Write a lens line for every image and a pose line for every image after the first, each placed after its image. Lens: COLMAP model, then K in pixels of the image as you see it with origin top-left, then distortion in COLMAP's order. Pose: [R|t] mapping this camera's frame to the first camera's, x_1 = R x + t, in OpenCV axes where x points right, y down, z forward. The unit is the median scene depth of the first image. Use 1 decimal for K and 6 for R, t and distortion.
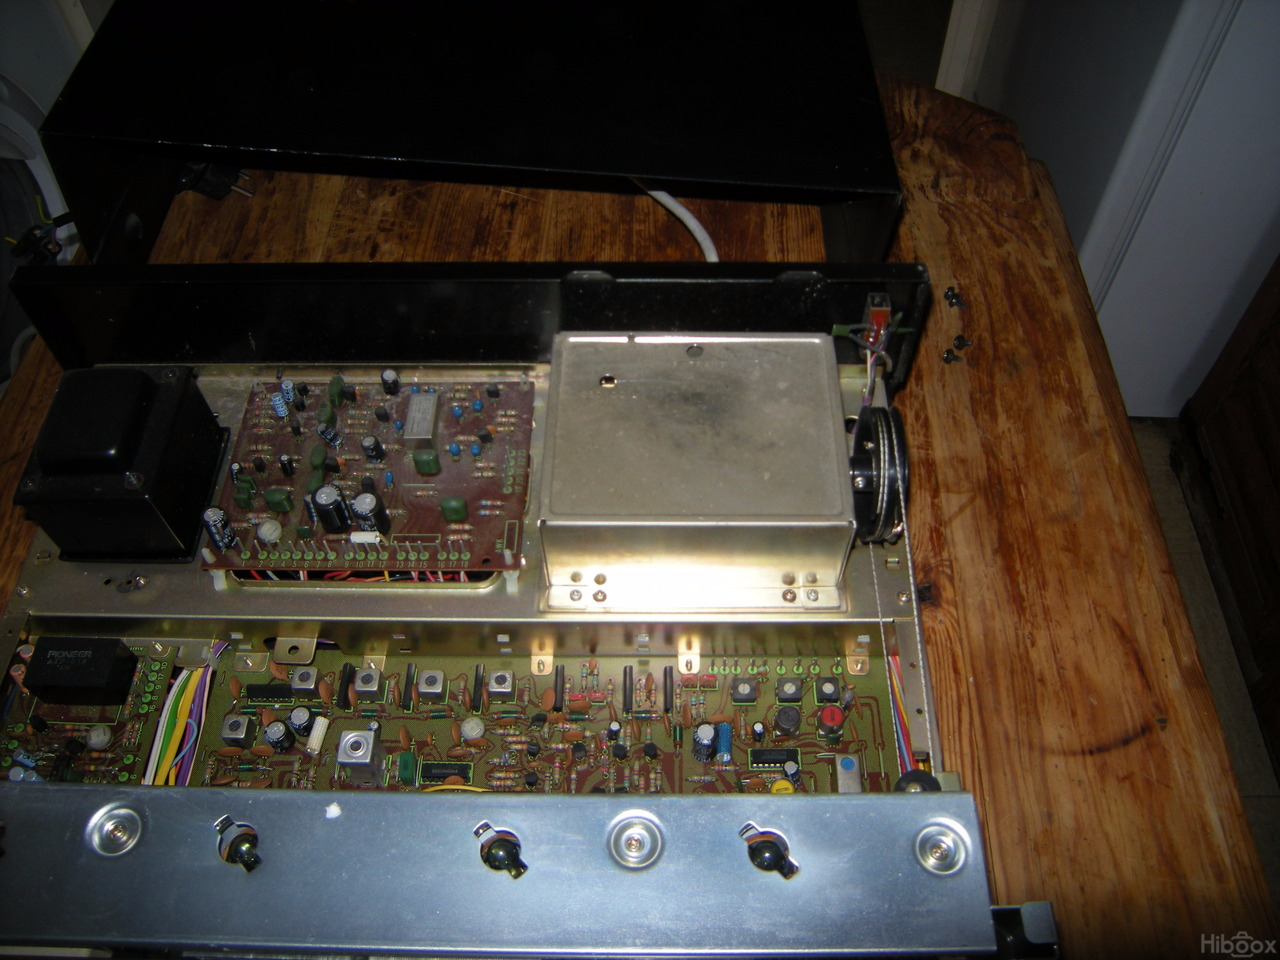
lens RADIAL K [[1047.7, 0, 646.0], [0, 1047.7, 481.4], [0, 0, 1]] dist [-0.098781, 0.029945]
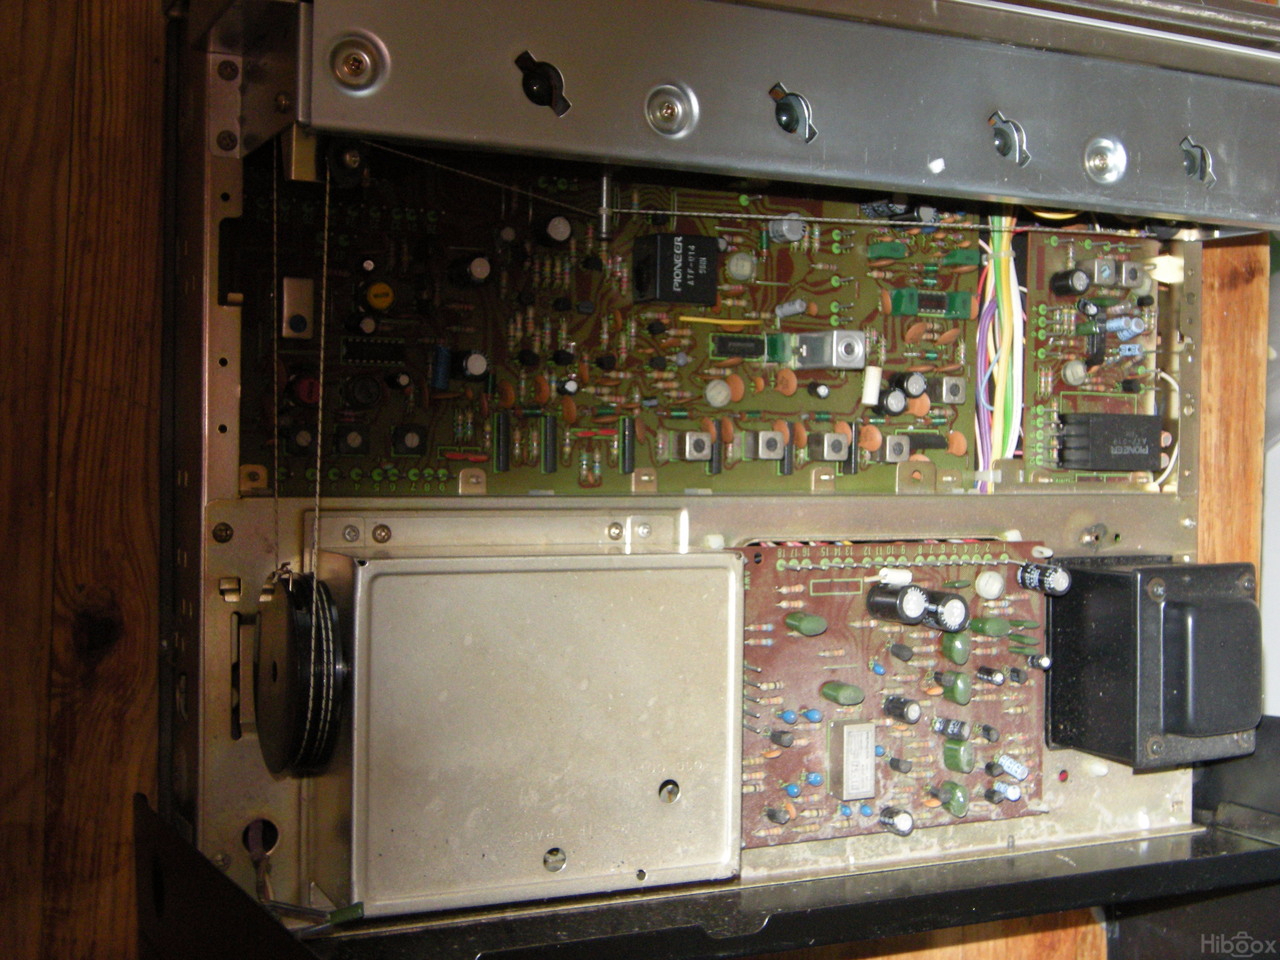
lens RADIAL K [[1624.8, 0, 642.8], [0, 1624.8, 480.4], [0, 0, 1]] dist [-0.004574, 0.000000]
pose [[-0.902146, -0.001019, -0.431430, 0.463629], [-0.244265, -0.823077, 0.512717, -0.489663], [-0.355622, 0.567929, 0.742287, 0.061588]]
